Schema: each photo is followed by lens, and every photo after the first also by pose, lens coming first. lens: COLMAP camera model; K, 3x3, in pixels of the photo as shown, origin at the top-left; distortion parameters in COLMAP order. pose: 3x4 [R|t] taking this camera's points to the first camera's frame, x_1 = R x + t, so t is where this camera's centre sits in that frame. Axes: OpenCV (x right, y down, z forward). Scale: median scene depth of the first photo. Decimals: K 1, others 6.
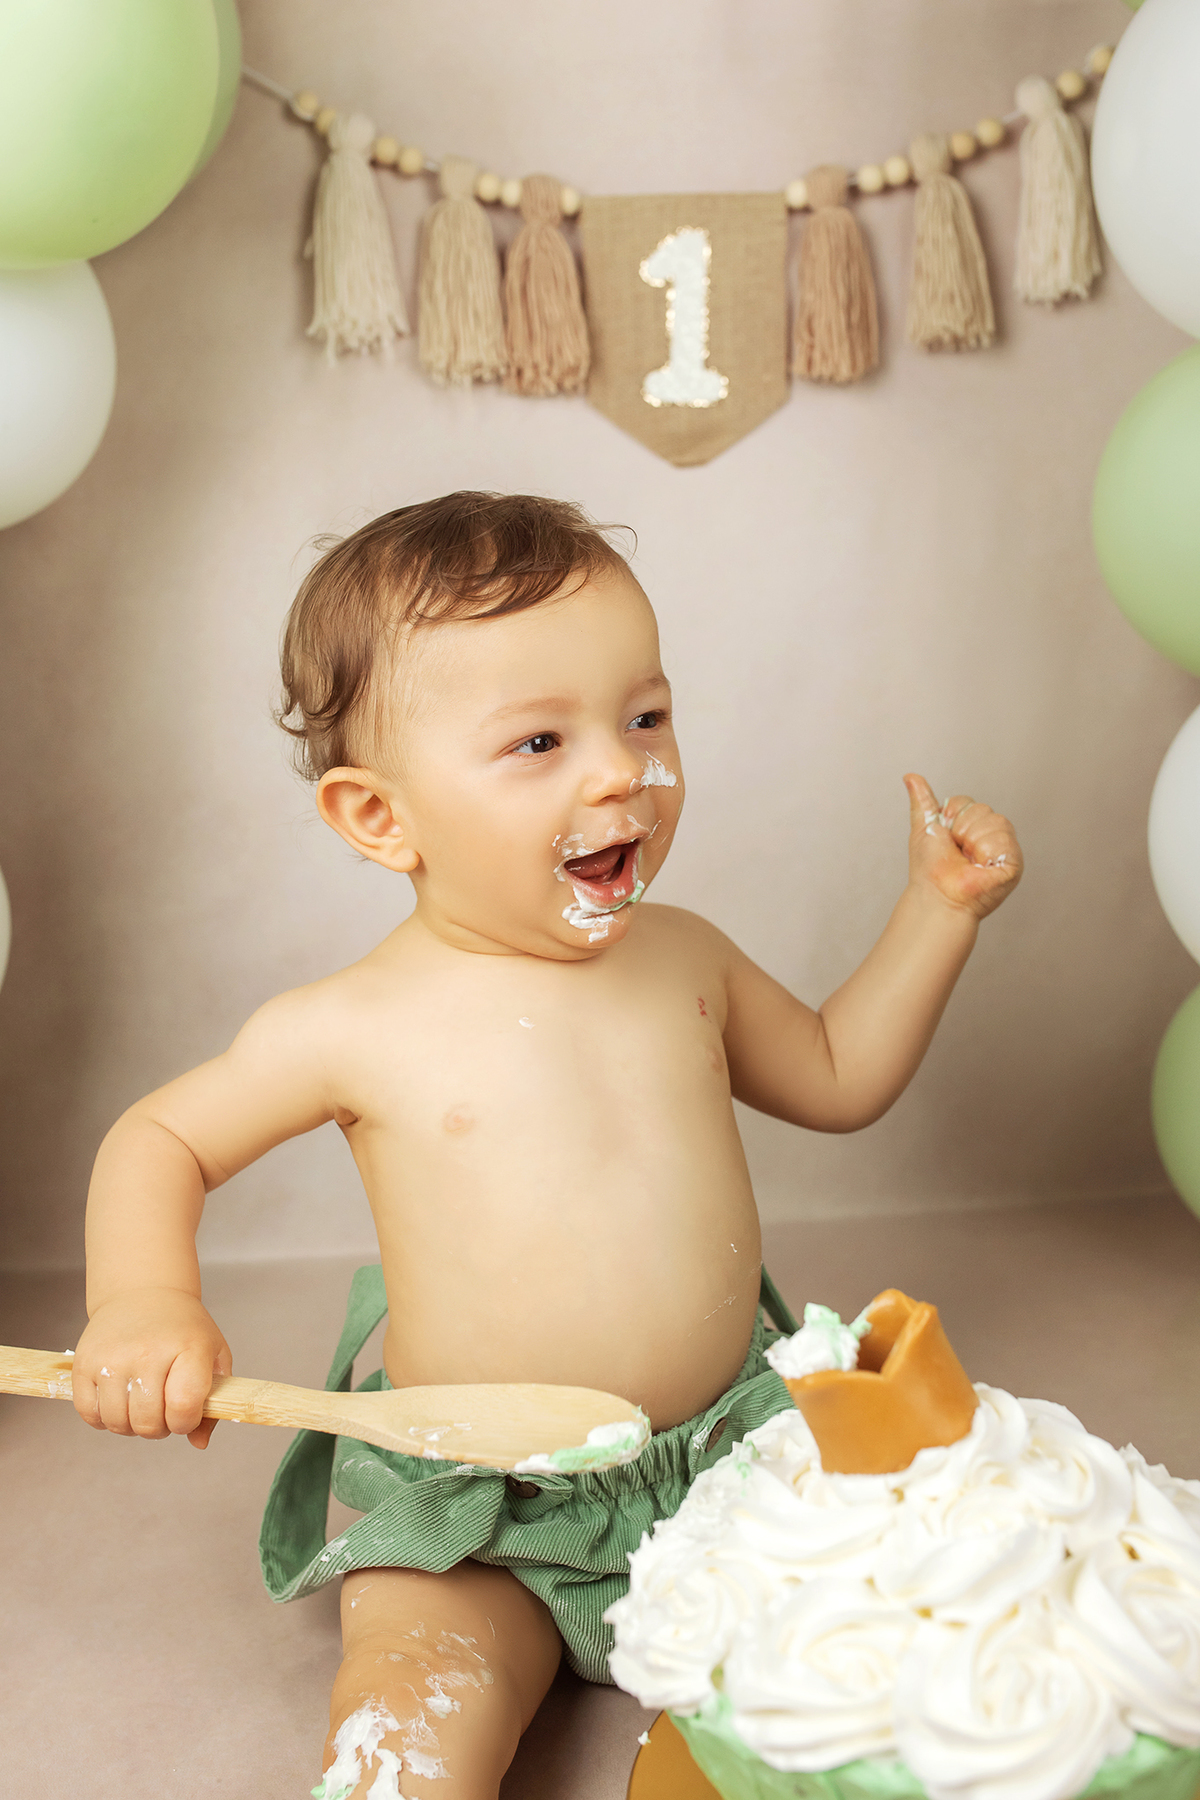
lens RADIAL K [[1778.3, 0, 616.1], [0, 1778.3, 892.2], [0, 0, 1]] dist [-0.013158, 0.000000]
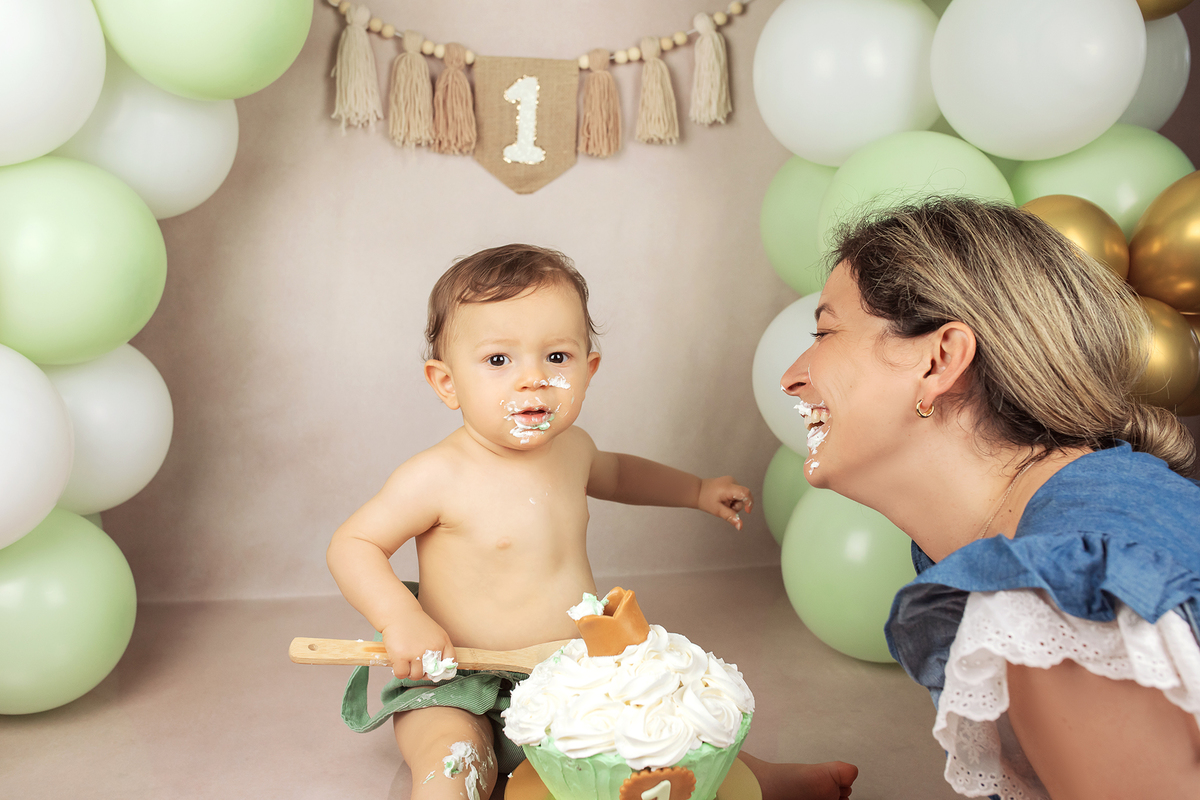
lens RADIAL K [[1185.6, 0, 607.7], [0, 1185.6, 407.7], [0, 0, 1]] dist [-0.013158, 0.000000]
pose [[0.988397, 0.030268, 0.148846, -0.057985], [-0.032786, 0.999357, 0.014487, -0.026384], [-0.148312, -0.019199, 0.988754, -0.324363]]
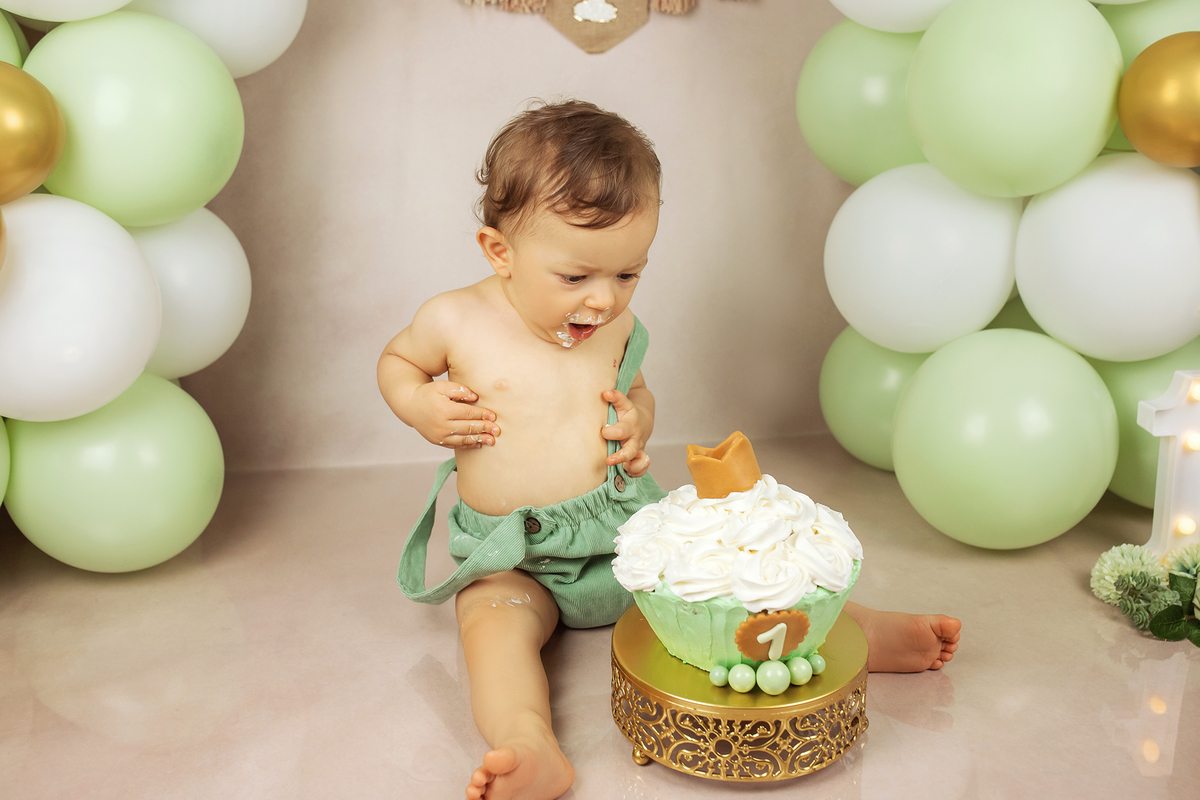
lens RADIAL K [[1185.6, 0, 606.3], [0, 1185.6, 394.5], [0, 0, 1]] dist [-0.013158, 0.000000]
pose [[0.991287, 0.011434, 0.131220, -0.114725], [-0.023896, 0.995305, 0.093791, 0.006475], [-0.129531, -0.096110, 0.986907, -0.308514]]
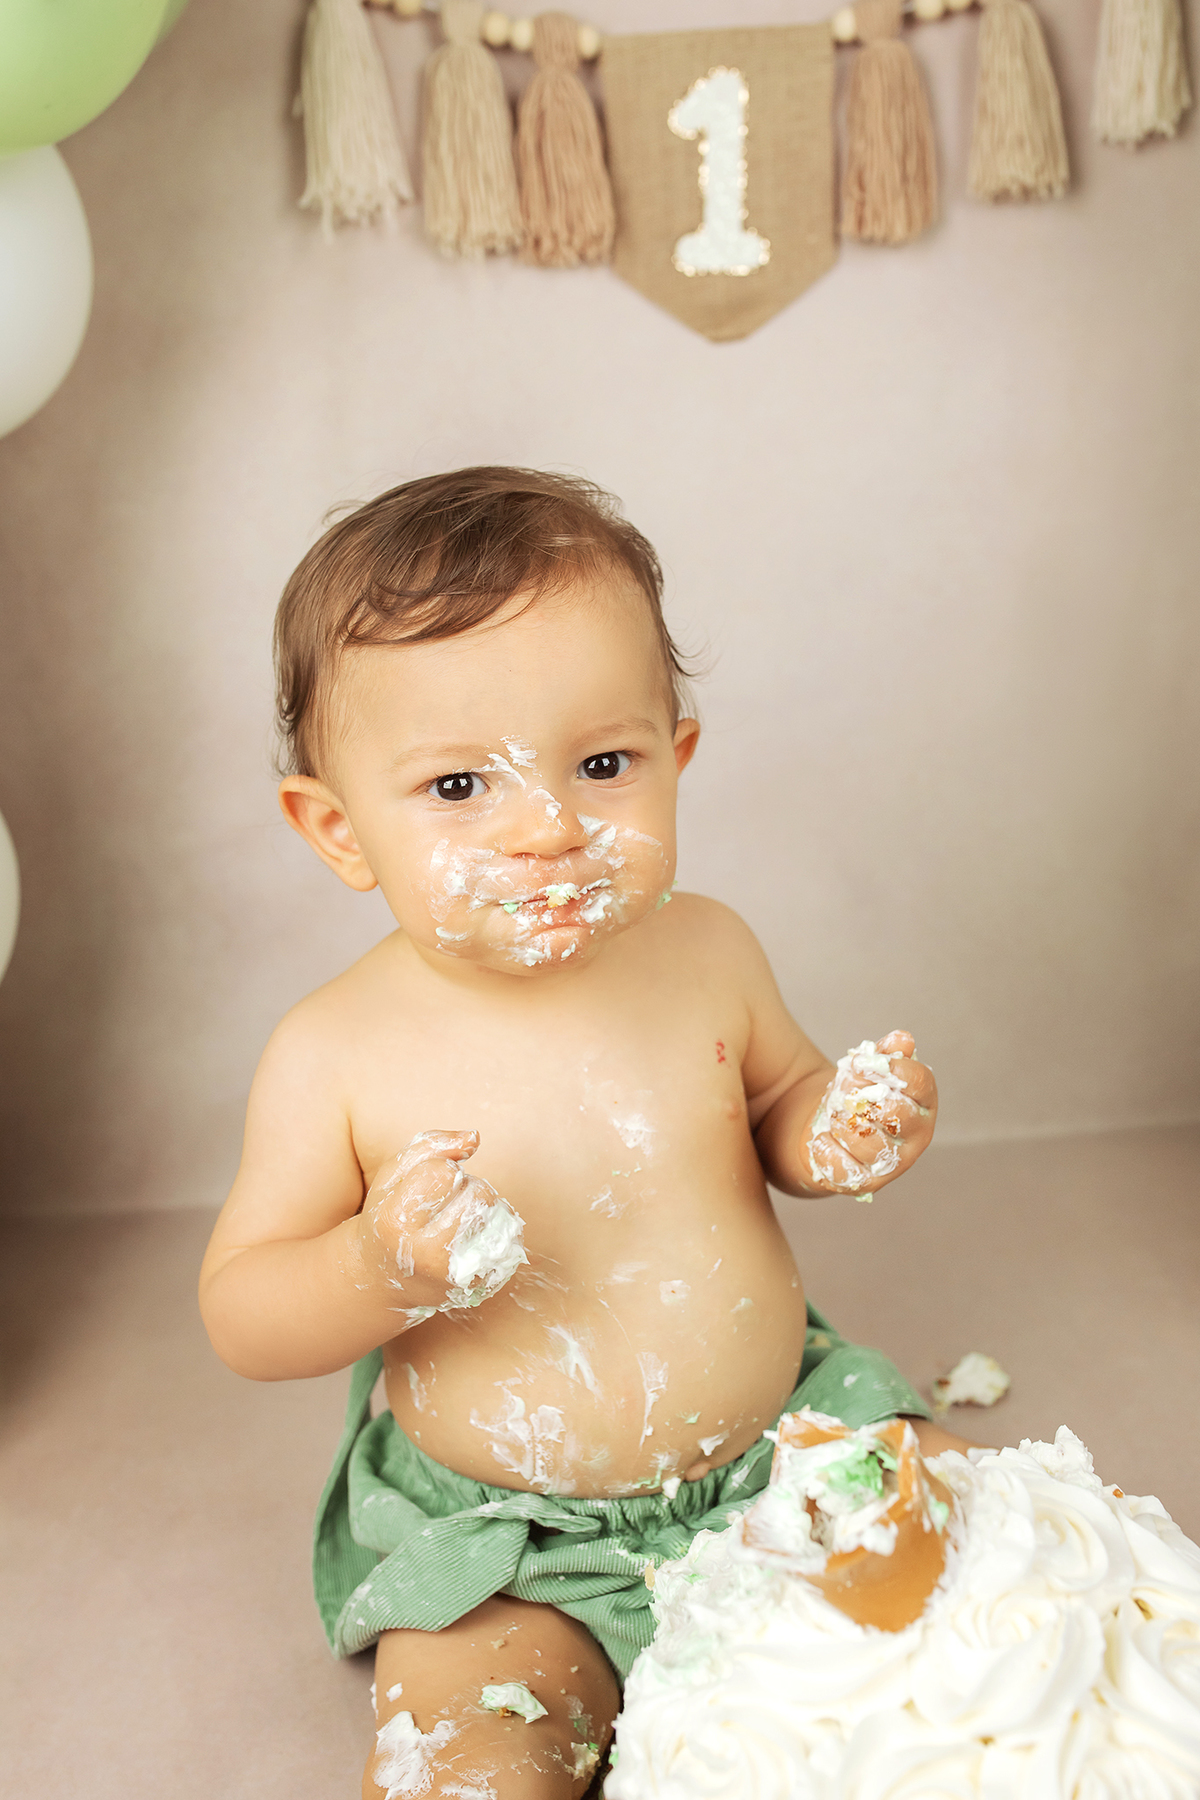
lens RADIAL K [[1778.3, 0, 614.3], [0, 1778.3, 895.3], [0, 0, 1]] dist [-0.013158, 0.000000]
pose [[0.999406, -0.018009, -0.029393, 0.005349], [0.021142, 0.993705, 0.110013, -0.062511], [0.027226, -0.110569, 0.993495, 0.072347]]
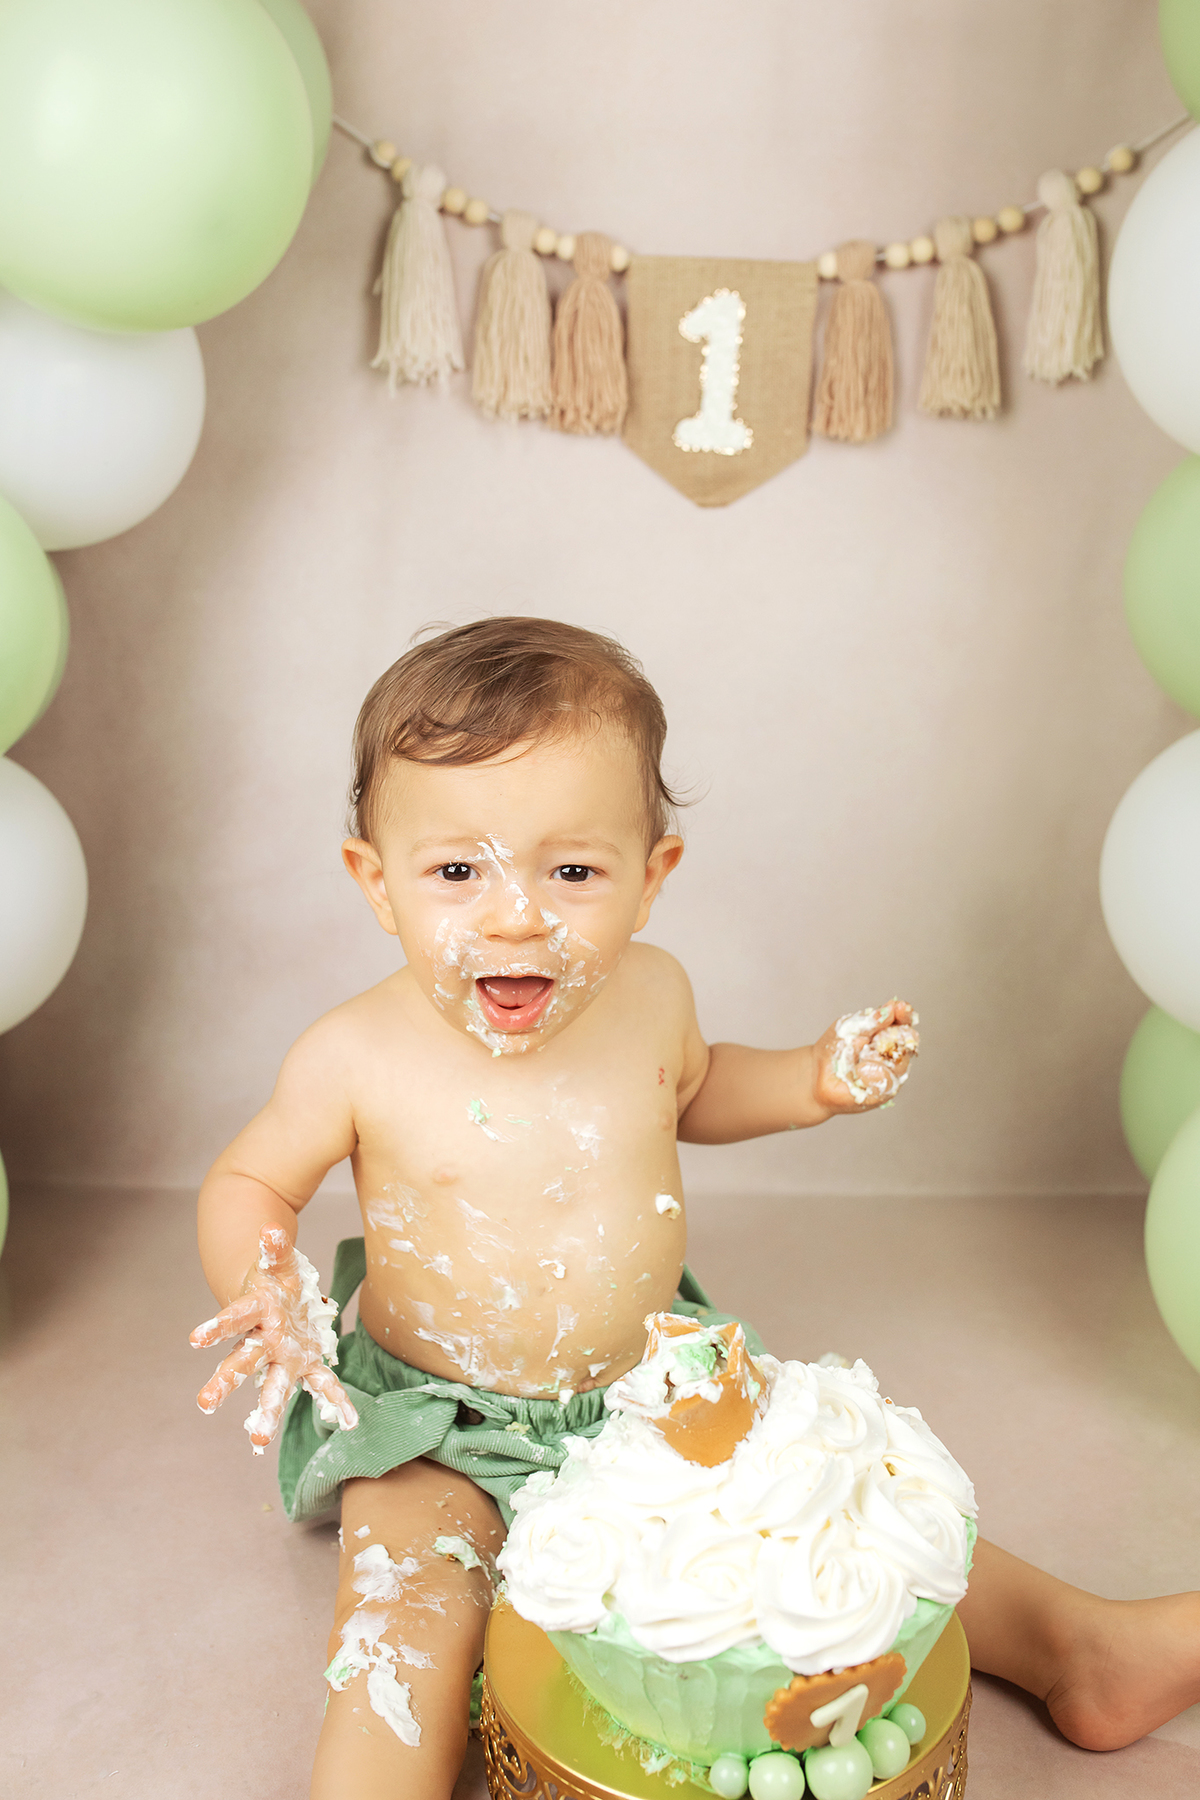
lens RADIAL K [[1778.3, 0, 619.0], [0, 1778.3, 905.9], [0, 0, 1]] dist [-0.013158, 0.000000]
pose [[0.997053, 0.074455, -0.018471, 0.023475], [-0.073219, 0.995486, 0.060395, -0.059563], [0.022884, -0.058865, 0.998004, -0.110214]]
